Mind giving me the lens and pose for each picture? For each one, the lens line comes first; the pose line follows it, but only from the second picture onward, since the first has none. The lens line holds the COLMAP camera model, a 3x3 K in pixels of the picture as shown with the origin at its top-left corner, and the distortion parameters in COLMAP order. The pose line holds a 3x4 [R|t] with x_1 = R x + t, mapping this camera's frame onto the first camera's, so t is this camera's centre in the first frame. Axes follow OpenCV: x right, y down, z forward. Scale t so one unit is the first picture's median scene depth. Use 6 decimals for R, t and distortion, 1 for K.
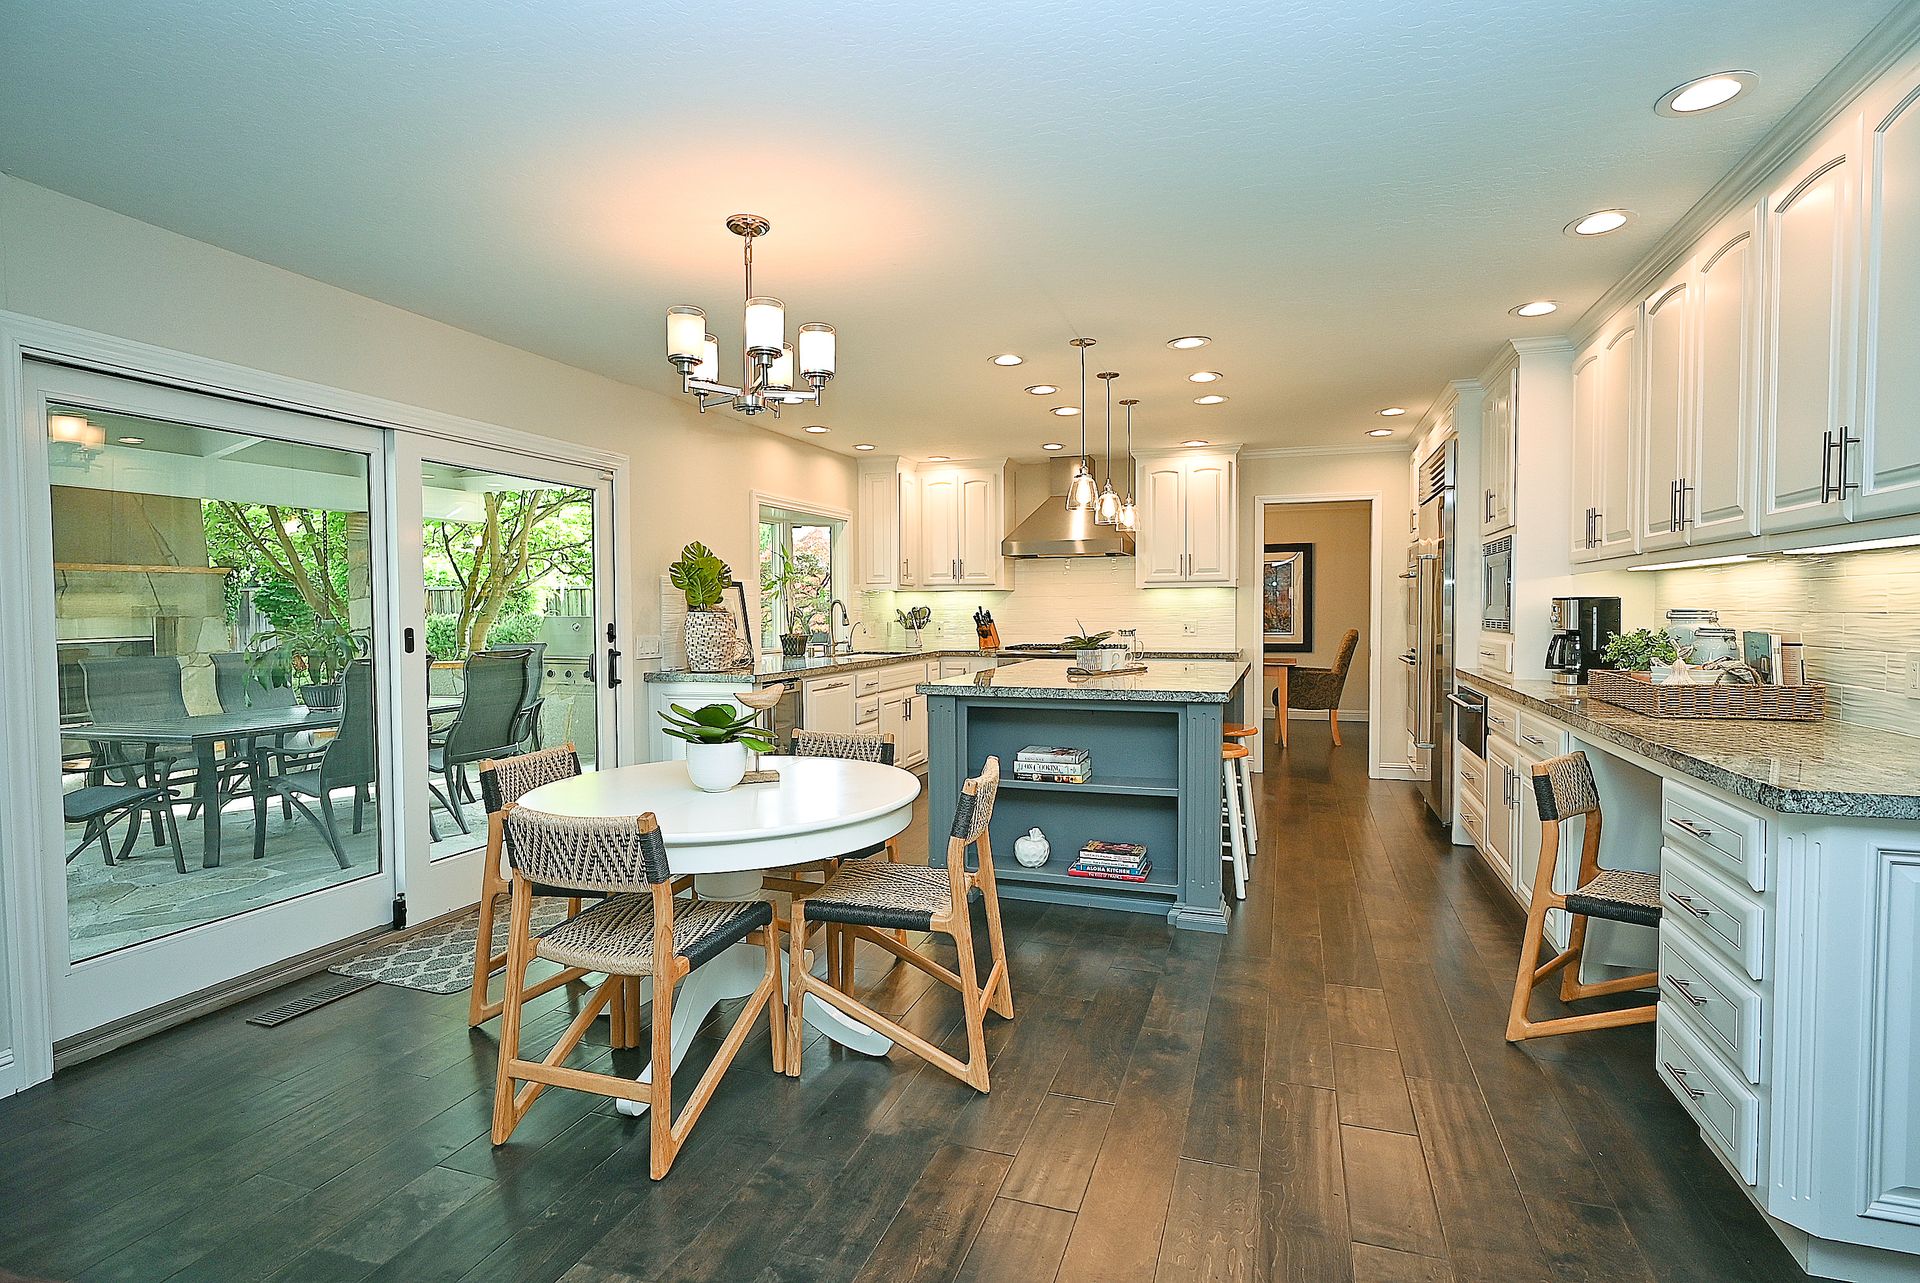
lens RADIAL K [[958.1, 0, 960.0], [0, 958.1, 641.5], [0, 0, 1]] dist [-0.002929, -0.000023]
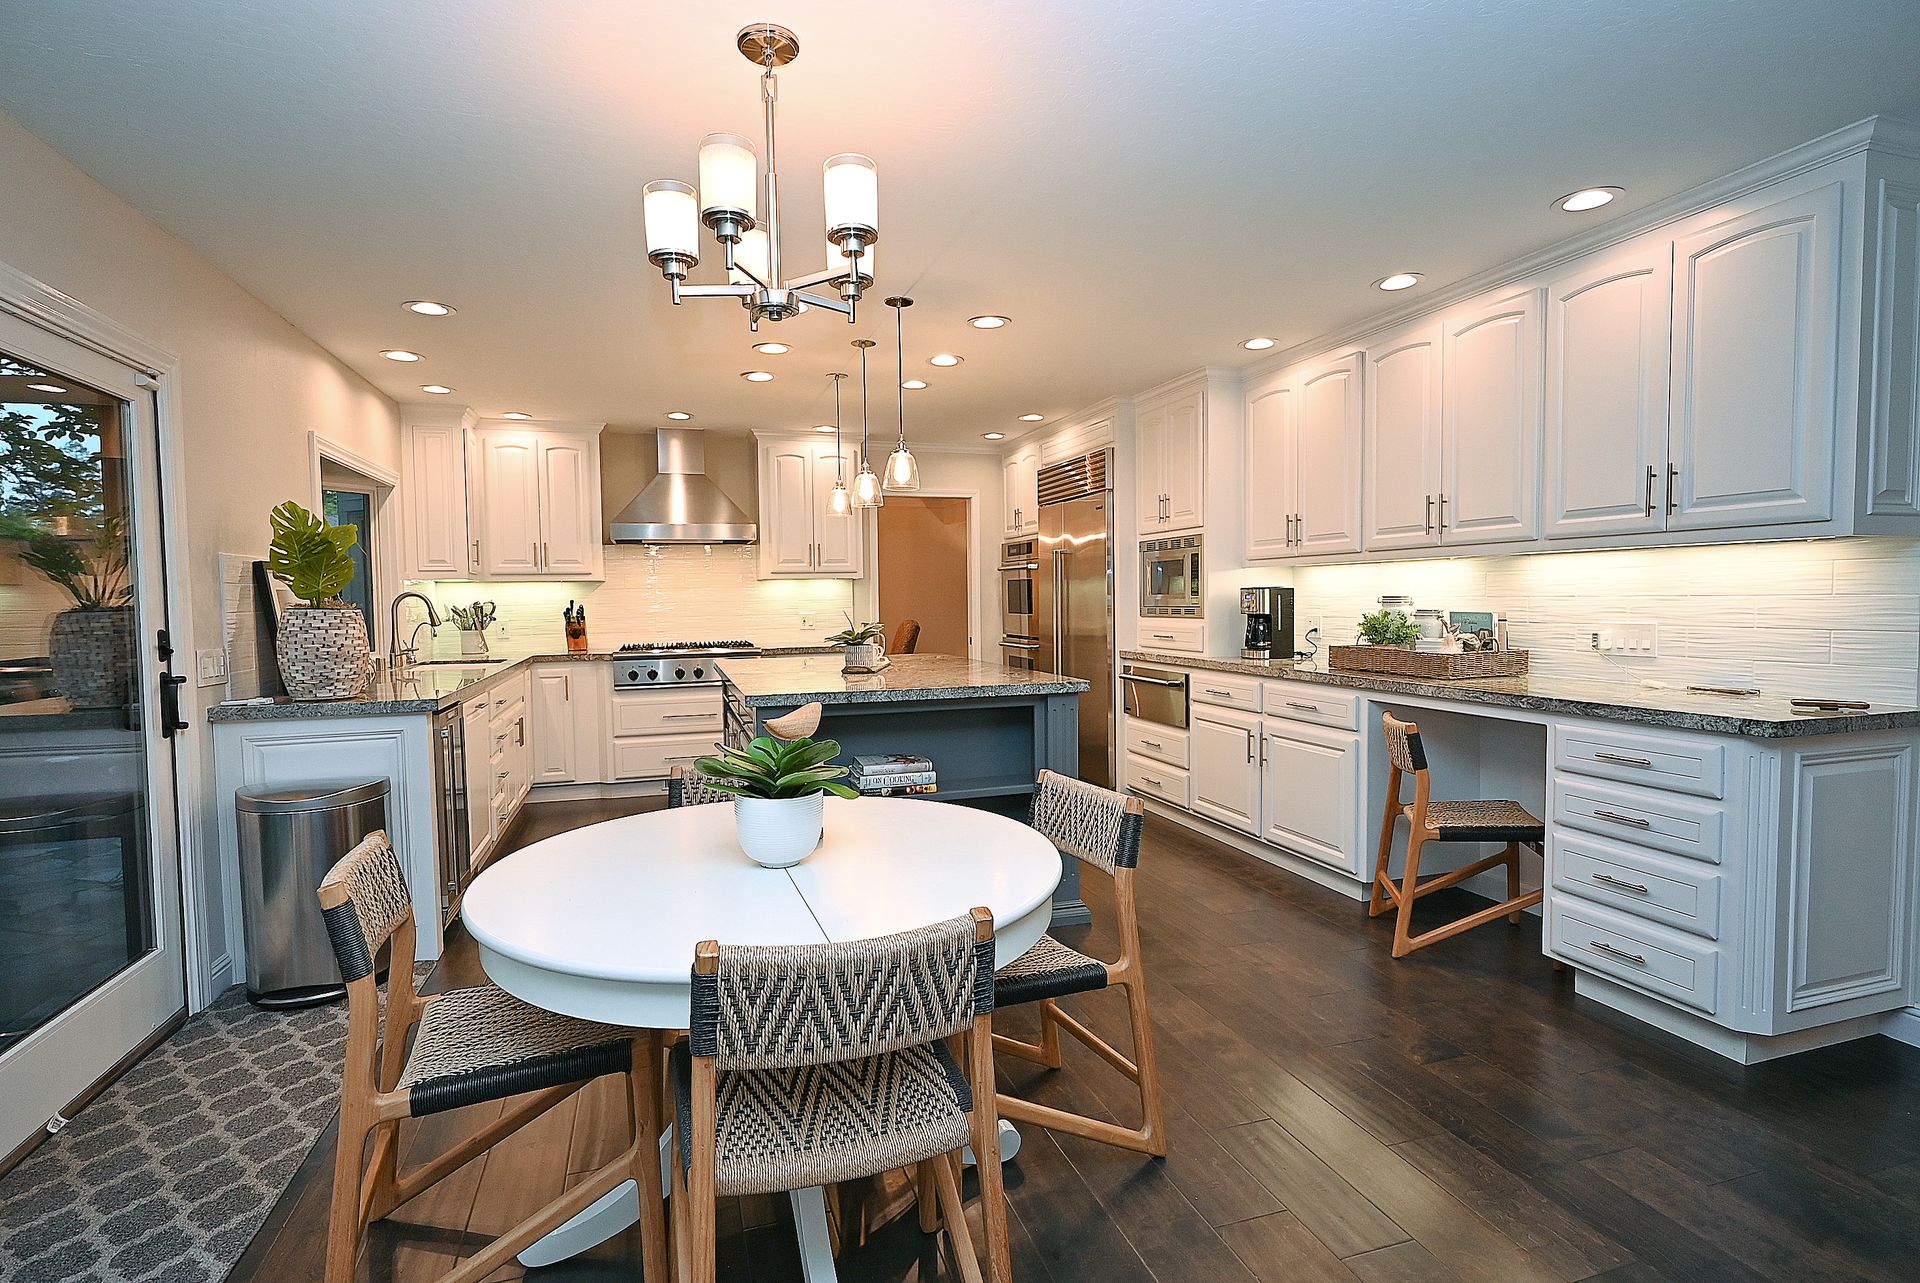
lens RADIAL K [[952.3, 0, 971.3], [0, 952.3, 637.9], [0, 0, 1]] dist [0.004531, 0.001122]
pose [[0.795353, -0.031408, 0.605332, -0.322632], [0.029618, 0.999477, 0.012943, -0.006760], [-0.605422, 0.007634, 0.795868, 0.216697]]
